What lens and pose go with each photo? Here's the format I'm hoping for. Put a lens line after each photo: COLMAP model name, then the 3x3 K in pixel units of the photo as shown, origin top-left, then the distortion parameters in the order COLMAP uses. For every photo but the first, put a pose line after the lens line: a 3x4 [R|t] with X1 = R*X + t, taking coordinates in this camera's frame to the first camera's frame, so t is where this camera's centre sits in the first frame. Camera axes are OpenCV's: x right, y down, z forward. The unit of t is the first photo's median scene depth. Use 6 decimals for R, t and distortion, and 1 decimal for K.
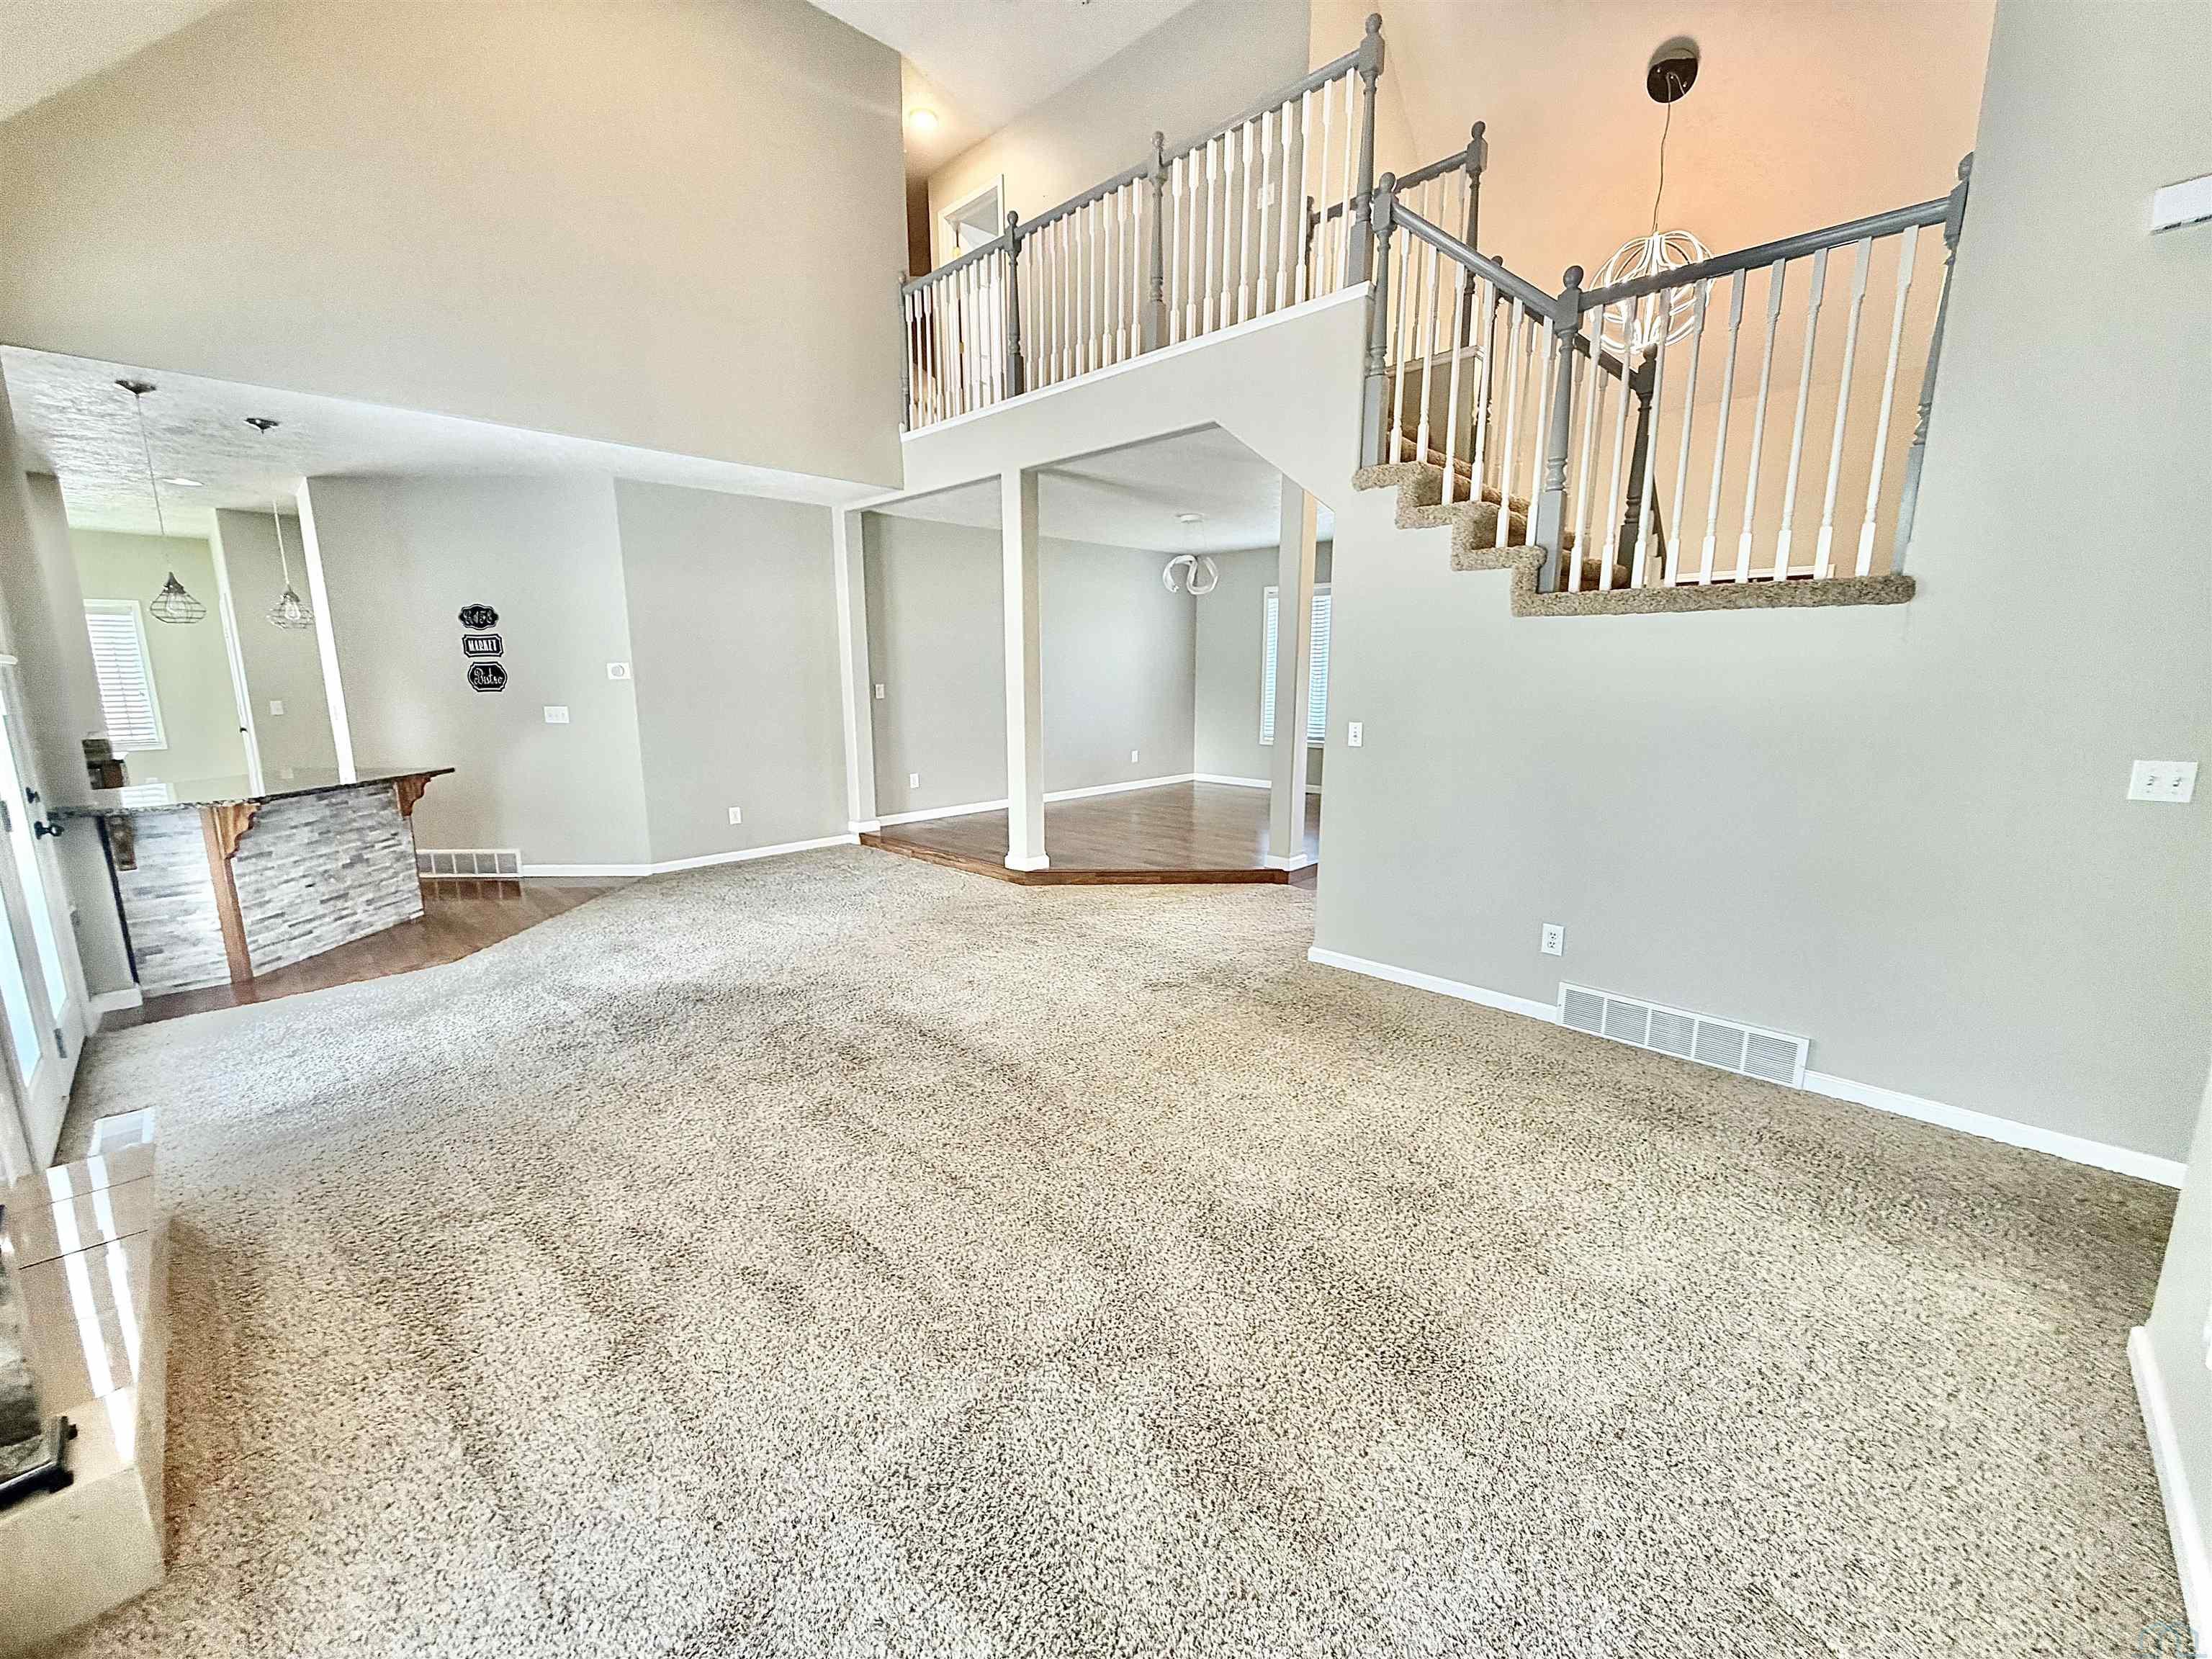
lens RADIAL K [[884.3, 0, 1103.5], [0, 884.3, 828.3], [0, 0, 1]] dist [0.000135, 0.000090]
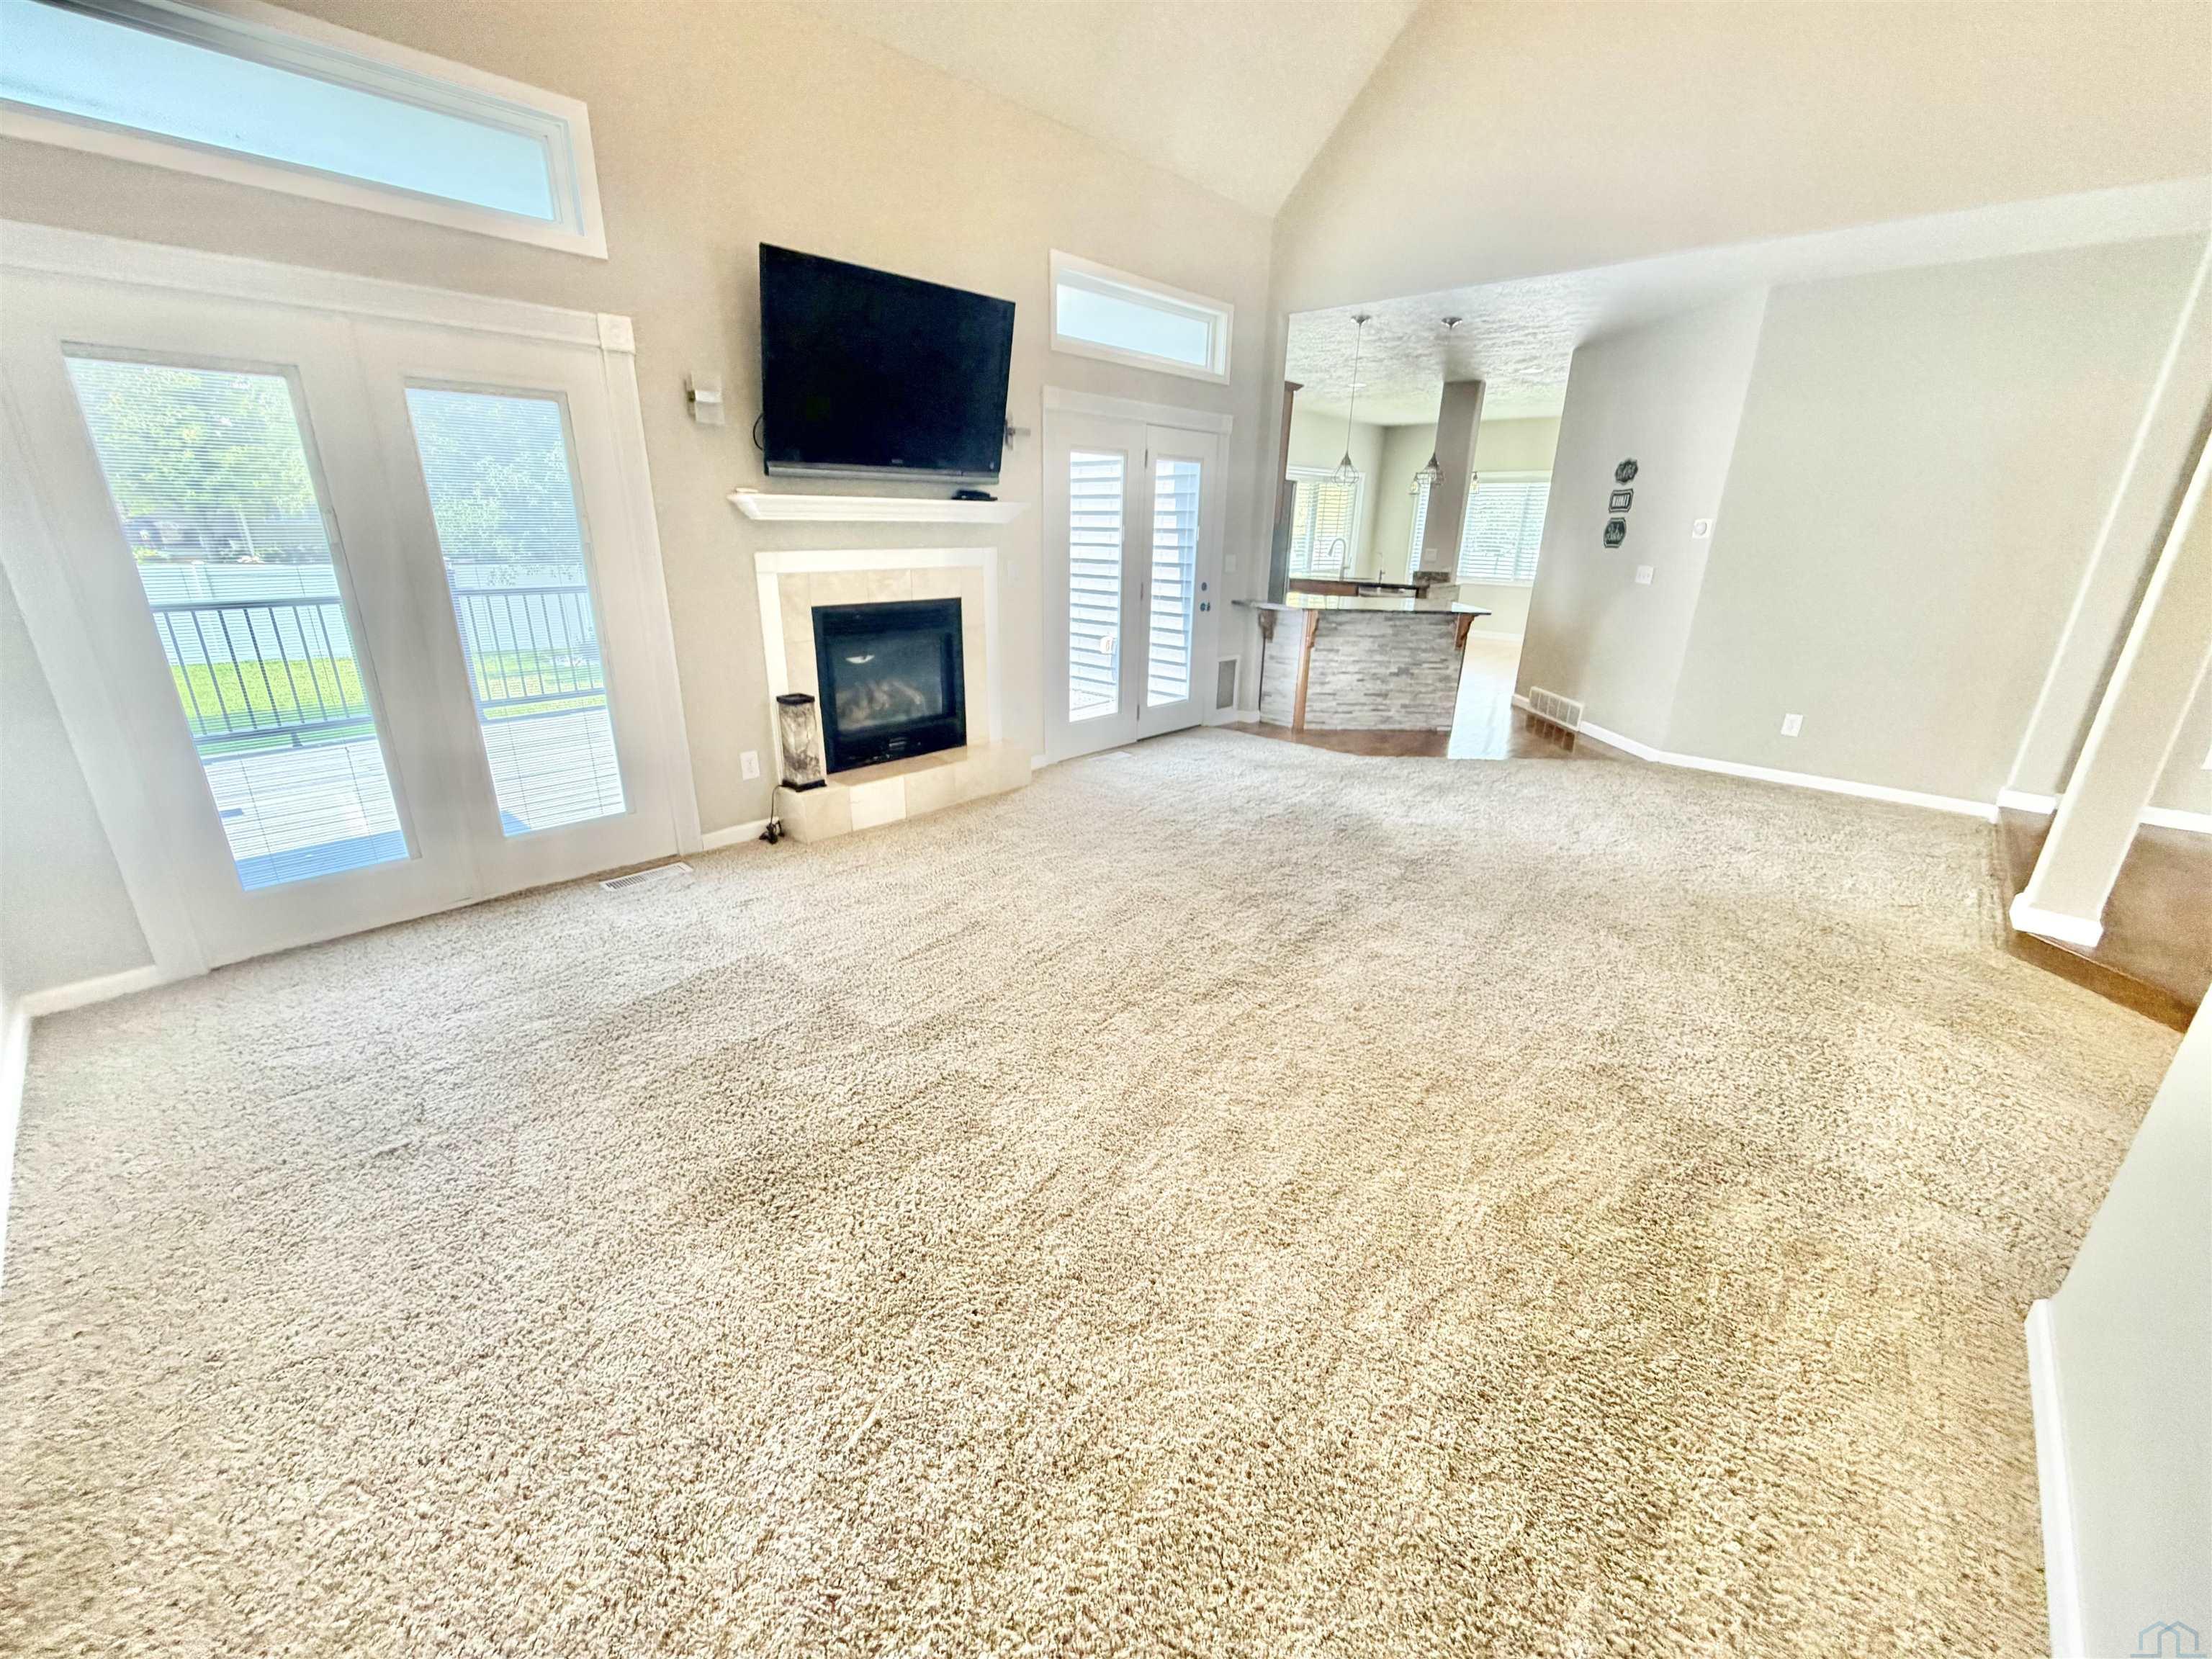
lens RADIAL K [[884.3, 0, 1100.1], [0, 884.3, 830.2], [0, 0, 1]] dist [0.000135, 0.000090]
pose [[0.024211, 0.336355, -0.941424, 0.509510], [-0.199021, 0.924472, 0.325180, -0.092574], [0.979696, 0.179490, 0.089324, 0.531645]]
